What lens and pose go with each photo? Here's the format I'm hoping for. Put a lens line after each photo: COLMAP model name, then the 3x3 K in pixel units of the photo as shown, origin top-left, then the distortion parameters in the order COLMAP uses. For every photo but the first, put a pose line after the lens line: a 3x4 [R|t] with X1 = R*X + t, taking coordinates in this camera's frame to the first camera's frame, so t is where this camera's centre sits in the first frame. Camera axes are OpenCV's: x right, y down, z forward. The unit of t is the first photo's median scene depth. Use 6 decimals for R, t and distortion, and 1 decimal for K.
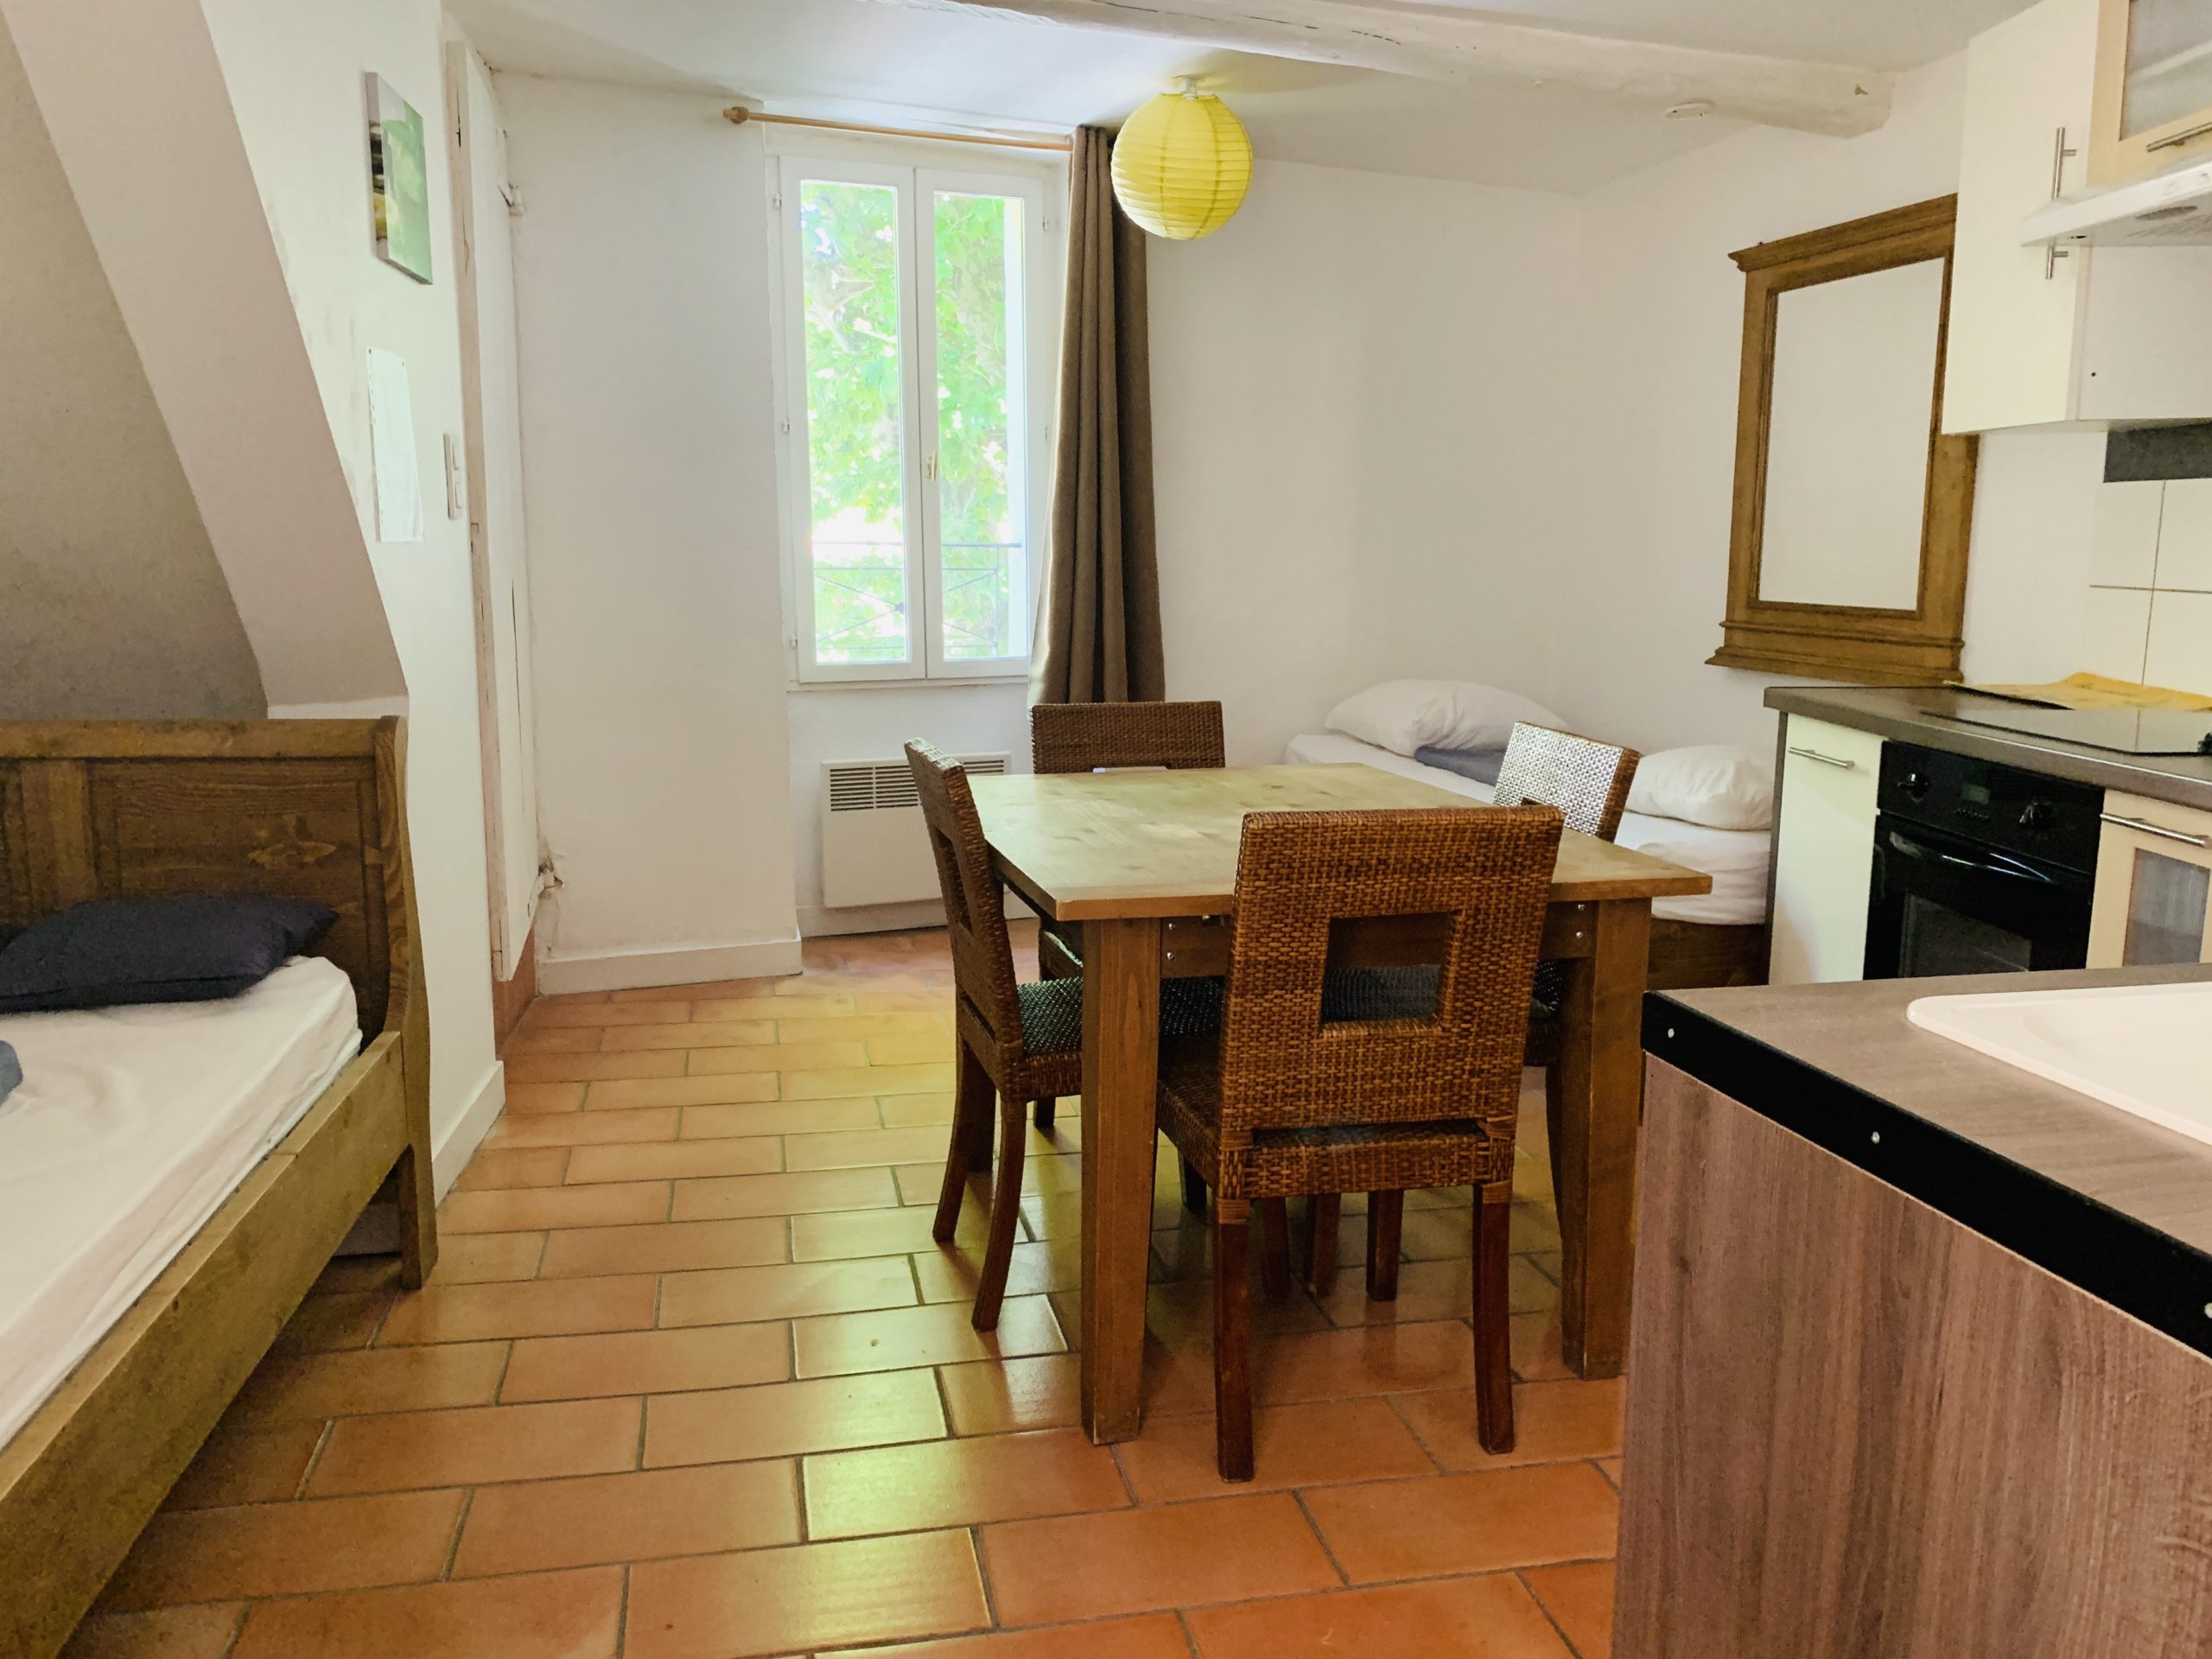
lens RADIAL K [[1684.2, 0, 1103.1], [0, 1684.2, 839.7], [0, 0, 1]] dist [0.038777, -0.033058]
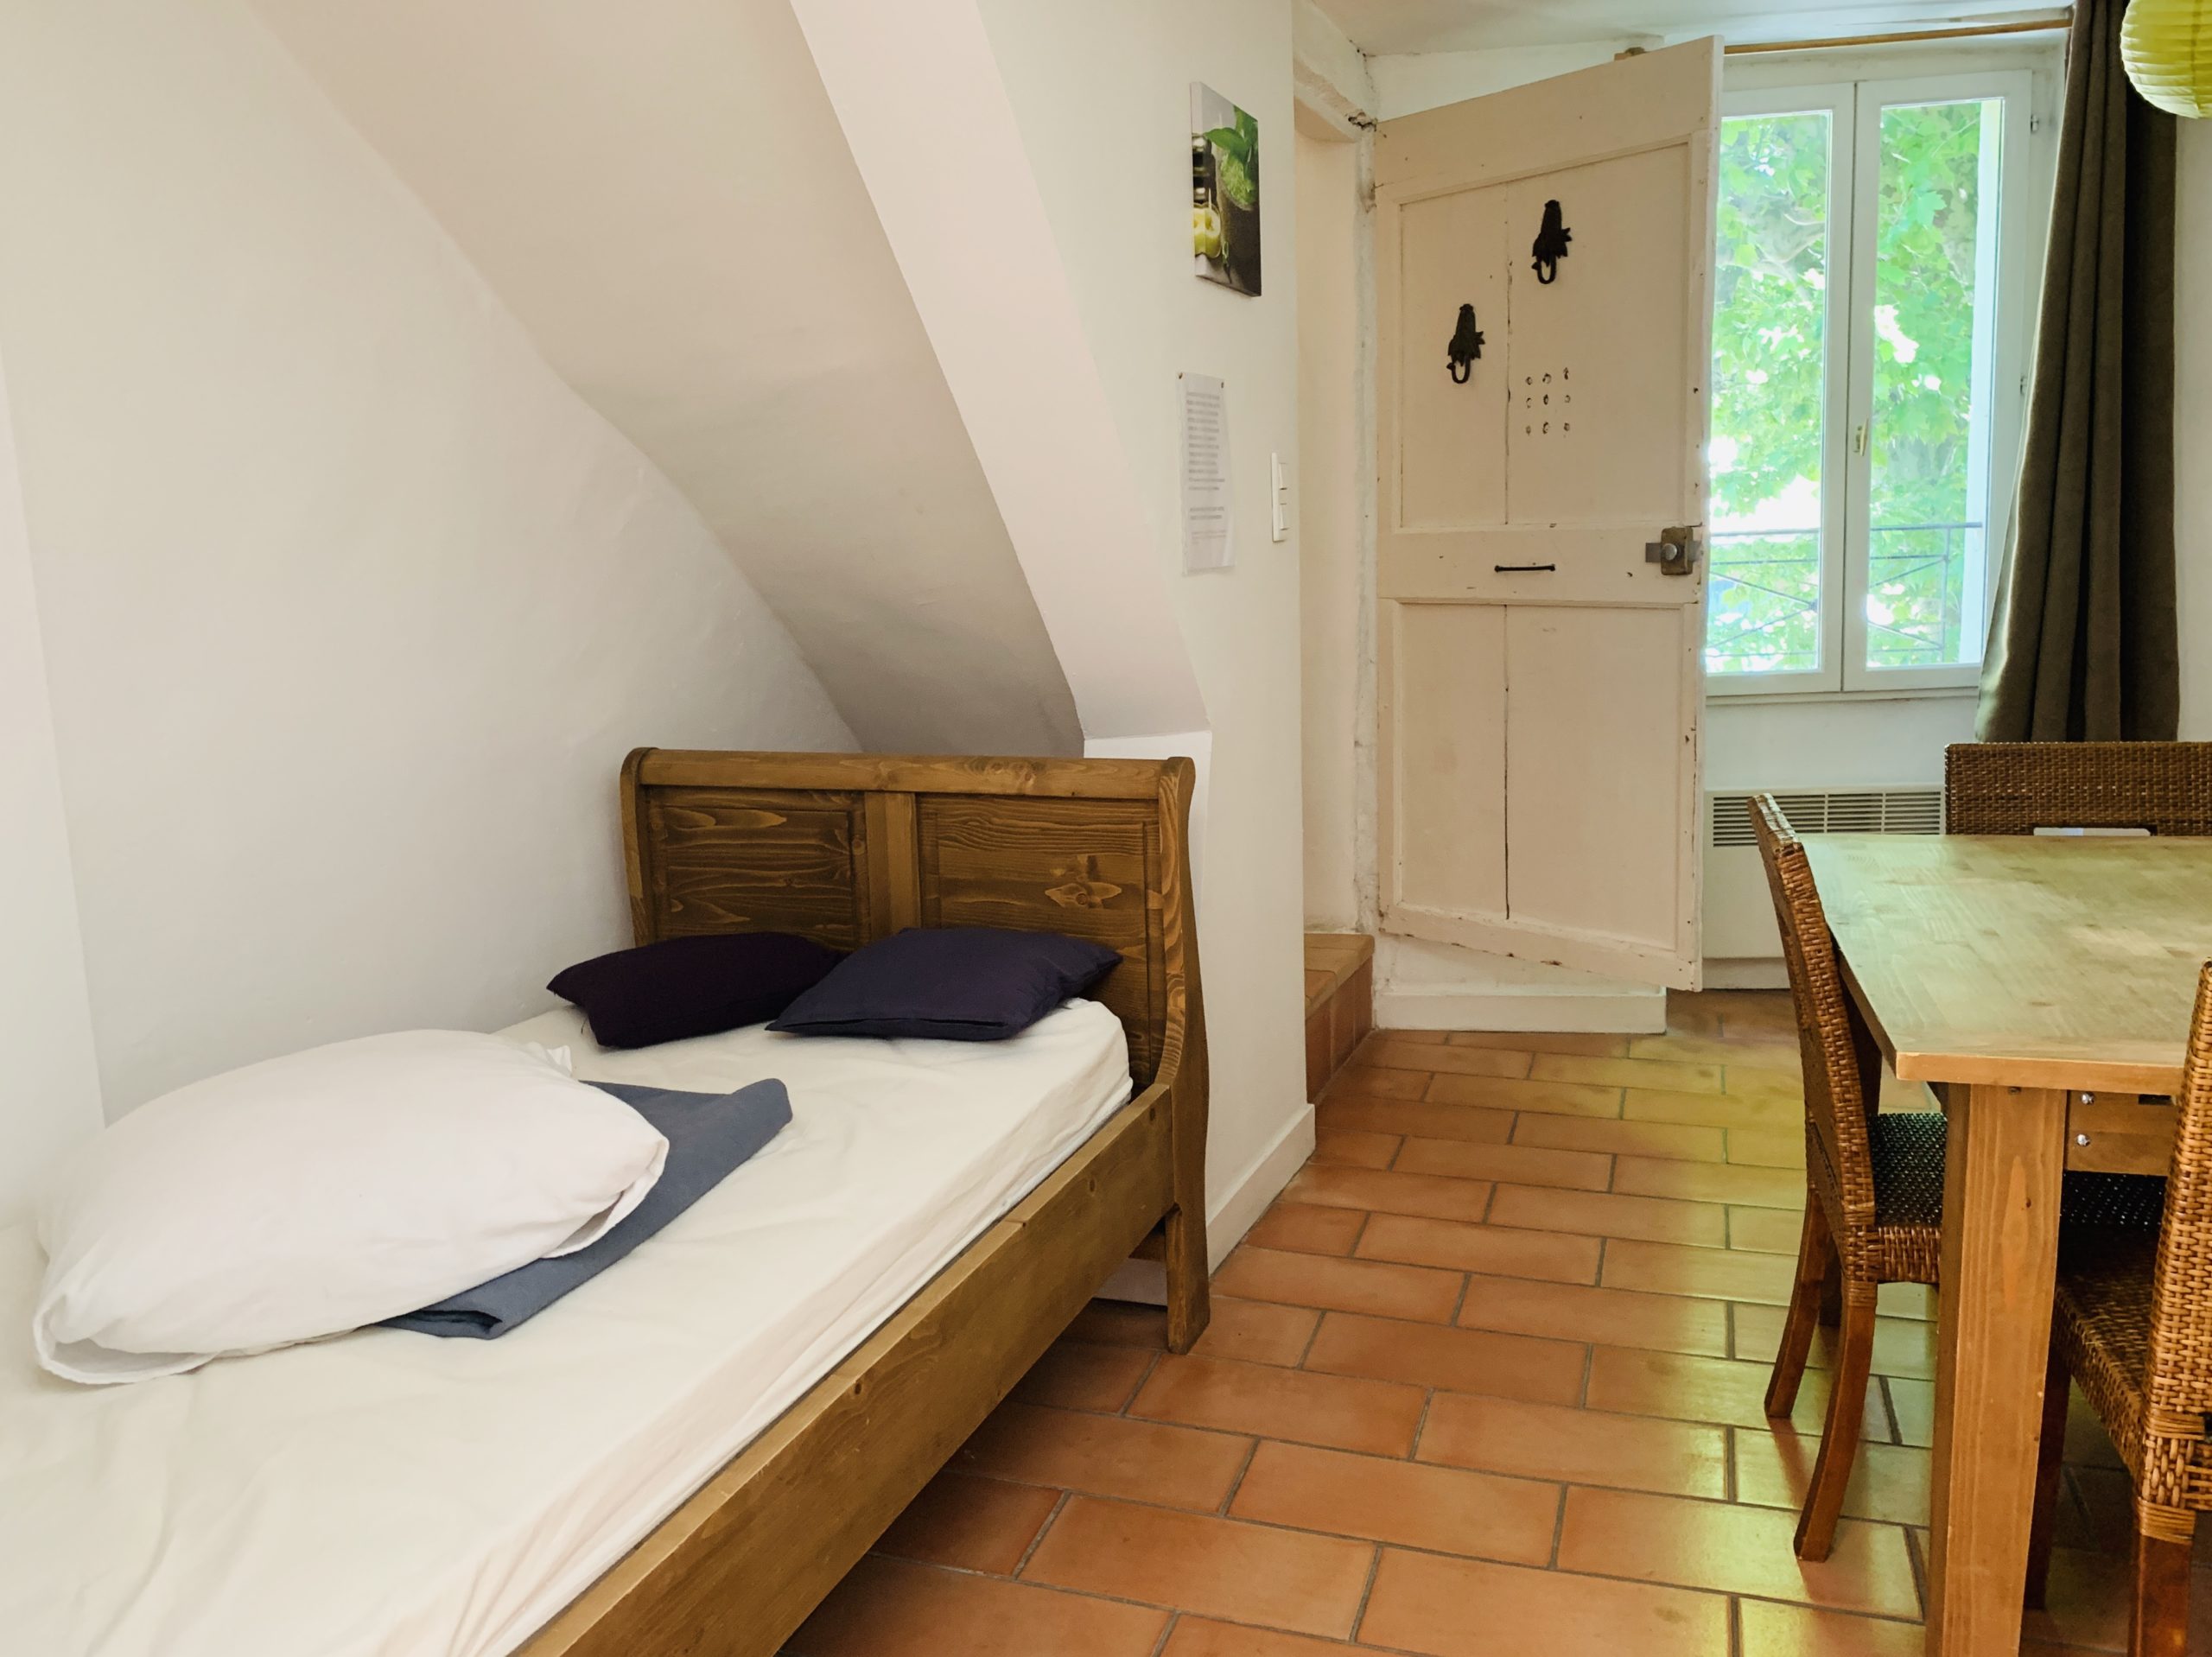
lens RADIAL K [[1743.1, 0, 1096.4], [0, 1743.1, 829.0], [0, 0, 1]] dist [0.036499, -0.044872]
pose [[0.859106, 0.045811, -0.509743, 0.044046], [-0.046020, 0.998866, 0.012209, -0.041539], [0.509724, 0.012969, 0.860240, 0.128484]]
